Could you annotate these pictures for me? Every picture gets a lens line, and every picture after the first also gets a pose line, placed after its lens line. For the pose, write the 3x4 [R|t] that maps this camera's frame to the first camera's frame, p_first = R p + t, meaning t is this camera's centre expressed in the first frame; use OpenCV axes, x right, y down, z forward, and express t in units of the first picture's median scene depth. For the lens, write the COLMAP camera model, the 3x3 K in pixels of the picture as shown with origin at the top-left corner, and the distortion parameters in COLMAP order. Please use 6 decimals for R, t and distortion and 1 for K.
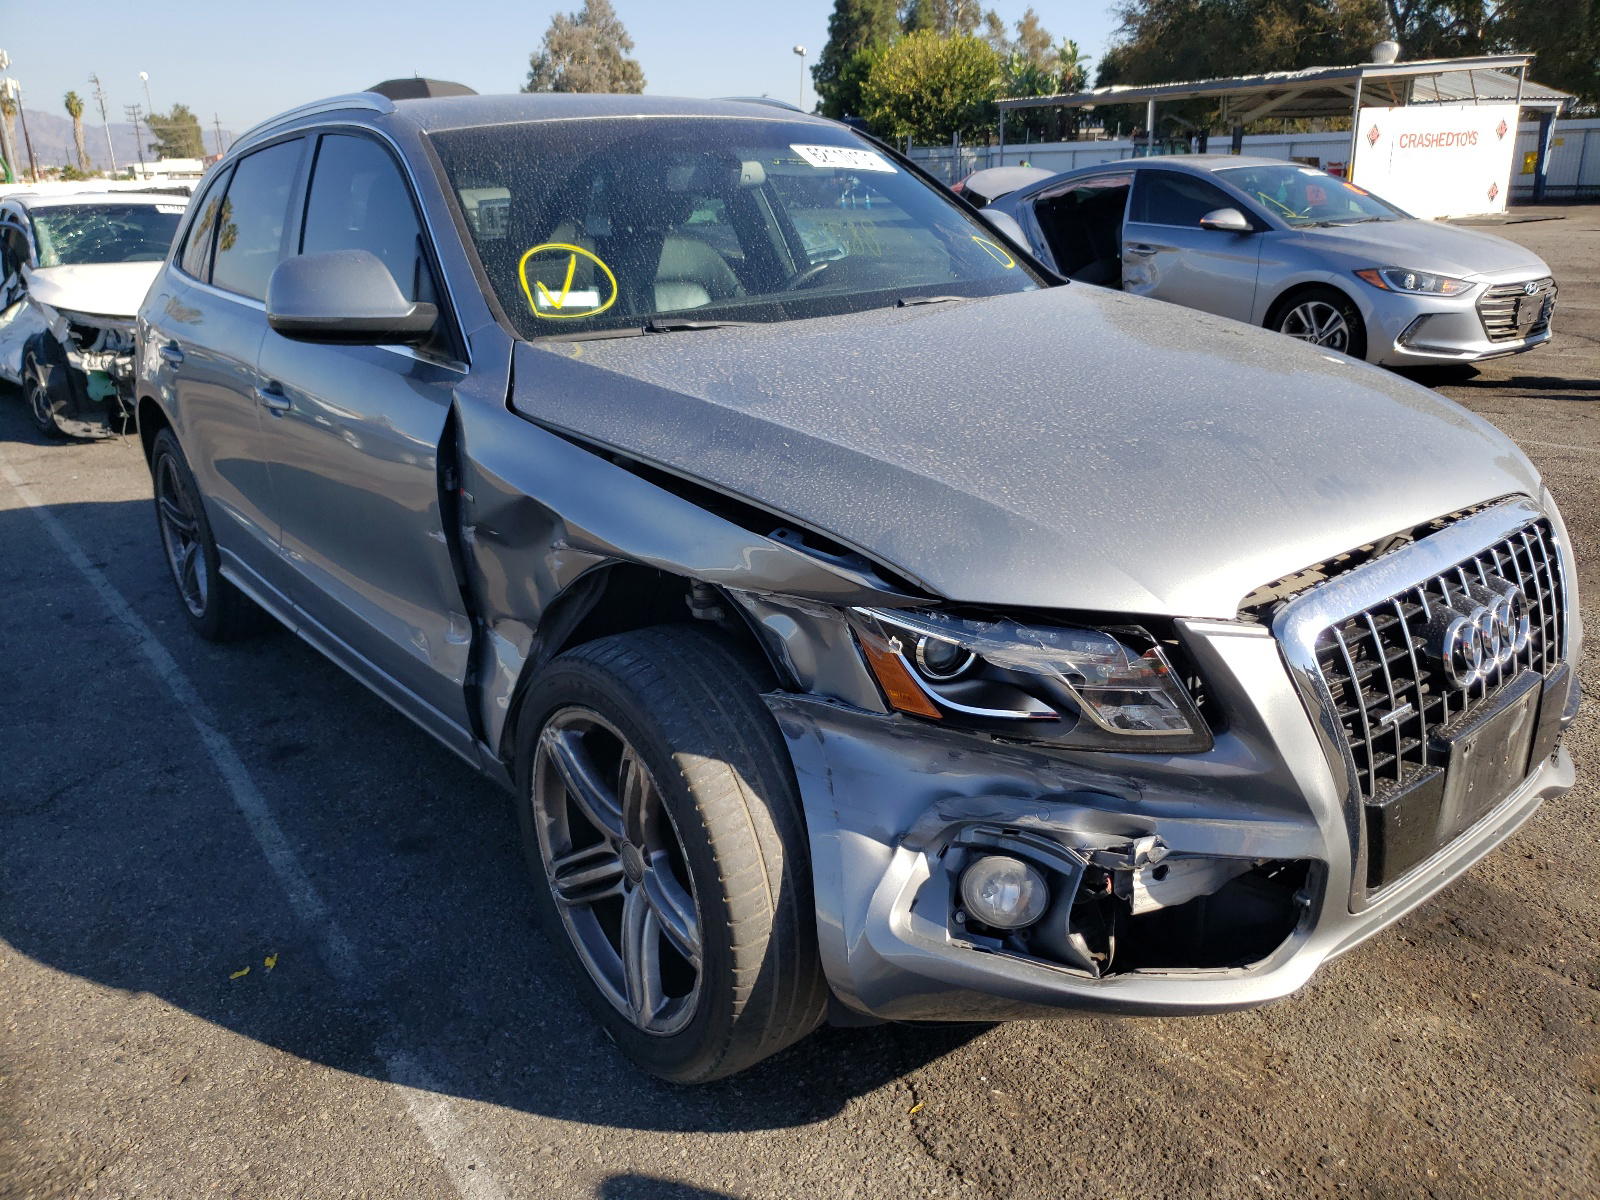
lens RADIAL K [[1355.7, 0, 800.0], [0, 1355.7, 600.0], [0, 0, 1]] dist [-0.013904, 0.065821]
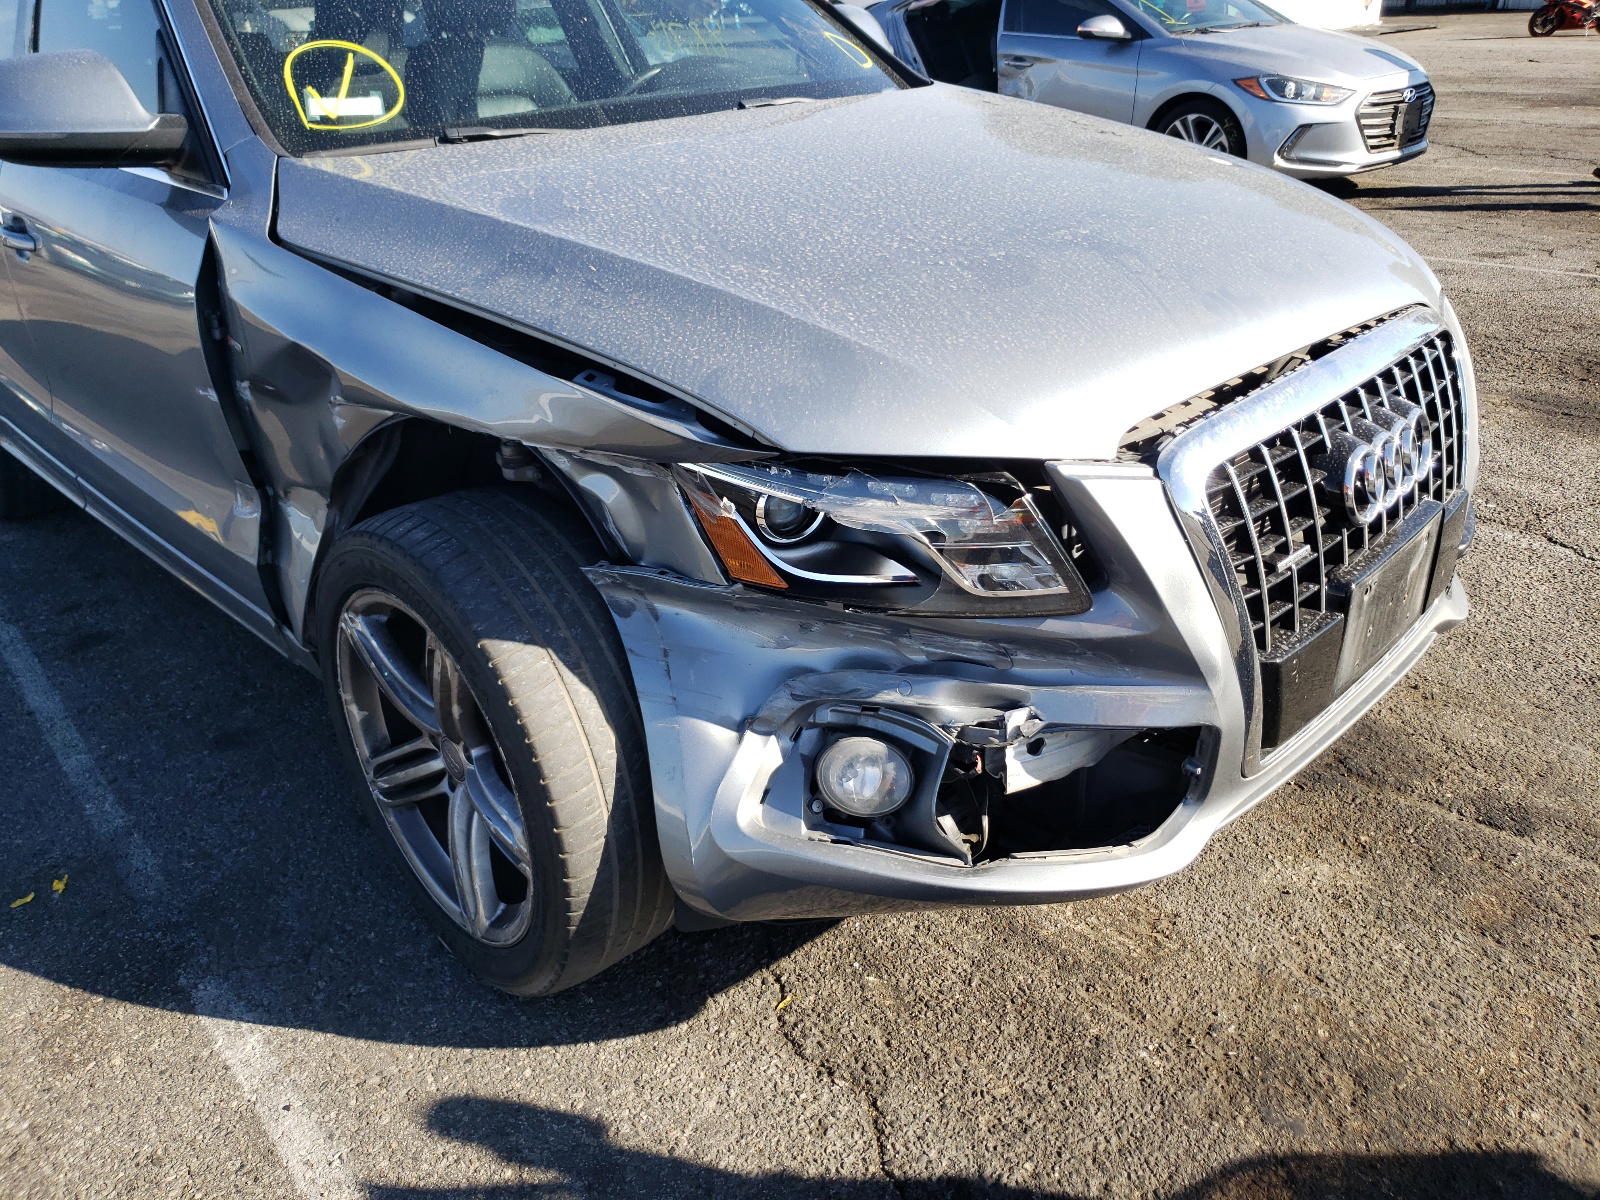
lens RADIAL K [[1355.7, 0, 800.0], [0, 1355.7, 600.0], [0, 0, 1]] dist [-0.013904, 0.065821]
pose [[0.995877, -0.048136, 0.076884, 0.039448], [0.038879, 0.992292, 0.117664, -0.004928], [-0.081955, -0.114190, 0.990073, 0.119409]]
